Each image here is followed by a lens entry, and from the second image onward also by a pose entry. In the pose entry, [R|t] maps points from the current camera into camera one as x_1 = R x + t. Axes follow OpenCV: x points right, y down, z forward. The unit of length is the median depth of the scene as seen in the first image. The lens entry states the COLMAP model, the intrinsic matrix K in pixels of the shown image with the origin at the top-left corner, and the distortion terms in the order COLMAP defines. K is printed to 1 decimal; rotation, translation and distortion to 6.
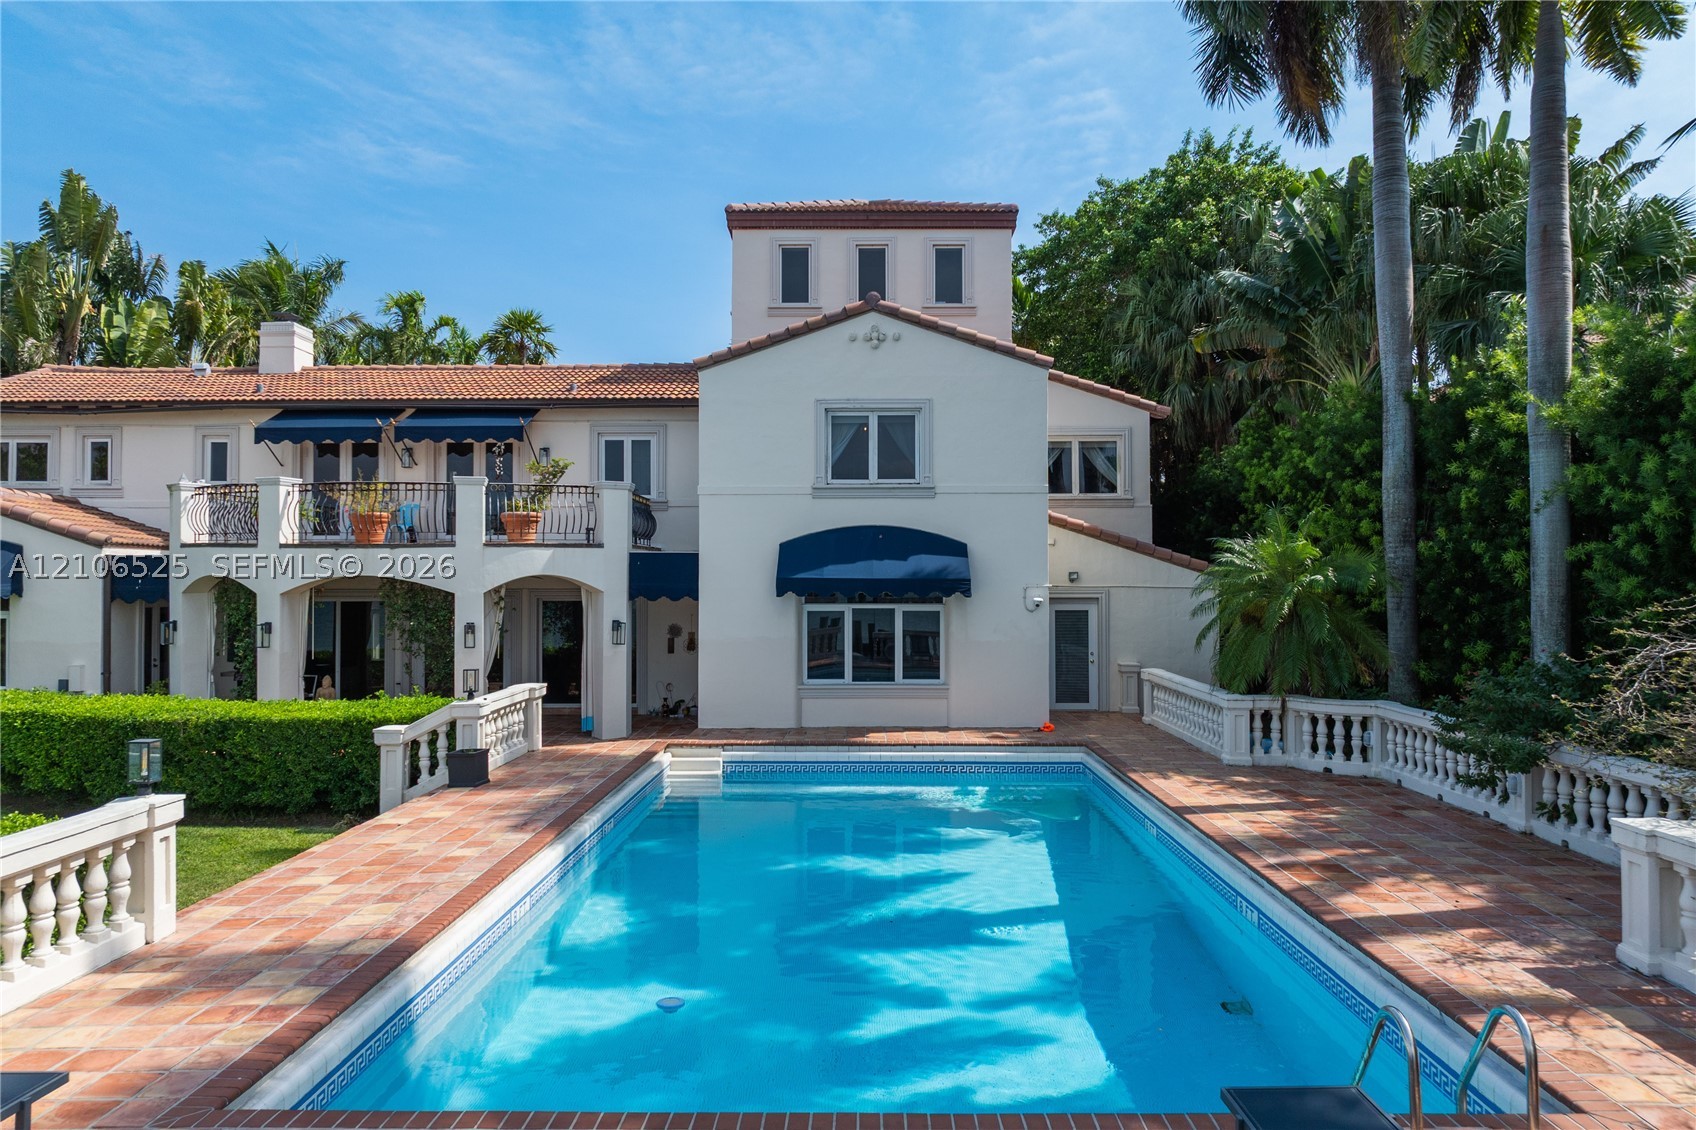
lens RADIAL K [[1067.0, 0, 848.0], [0, 1067.0, 565.0], [0, 0, 1]] dist [0.003506, -0.039346]
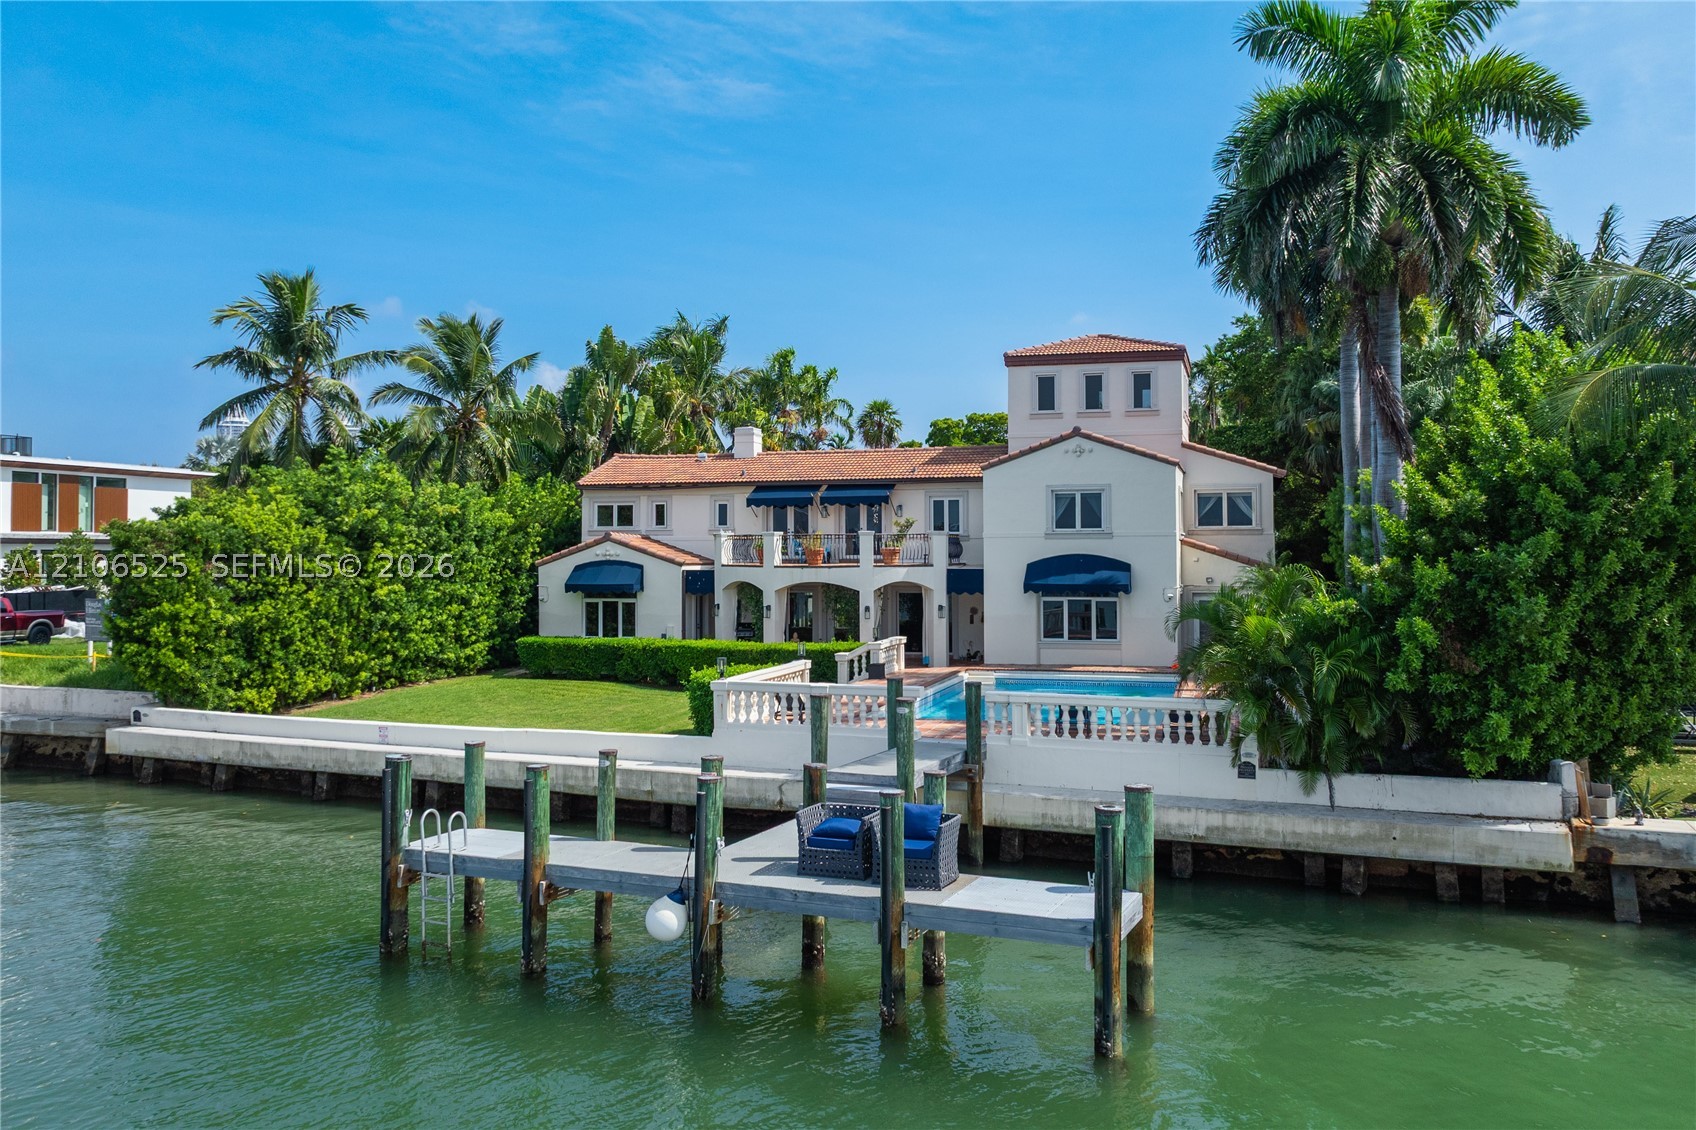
lens RADIAL K [[1067.0, 0, 848.0], [0, 1067.0, 565.0], [0, 0, 1]] dist [0.003506, -0.039346]
pose [[0.954415, -0.004410, -0.298450, 0.180849], [0.010690, 0.999754, 0.019411, -0.054726], [0.298291, -0.021716, 0.954228, -0.804177]]
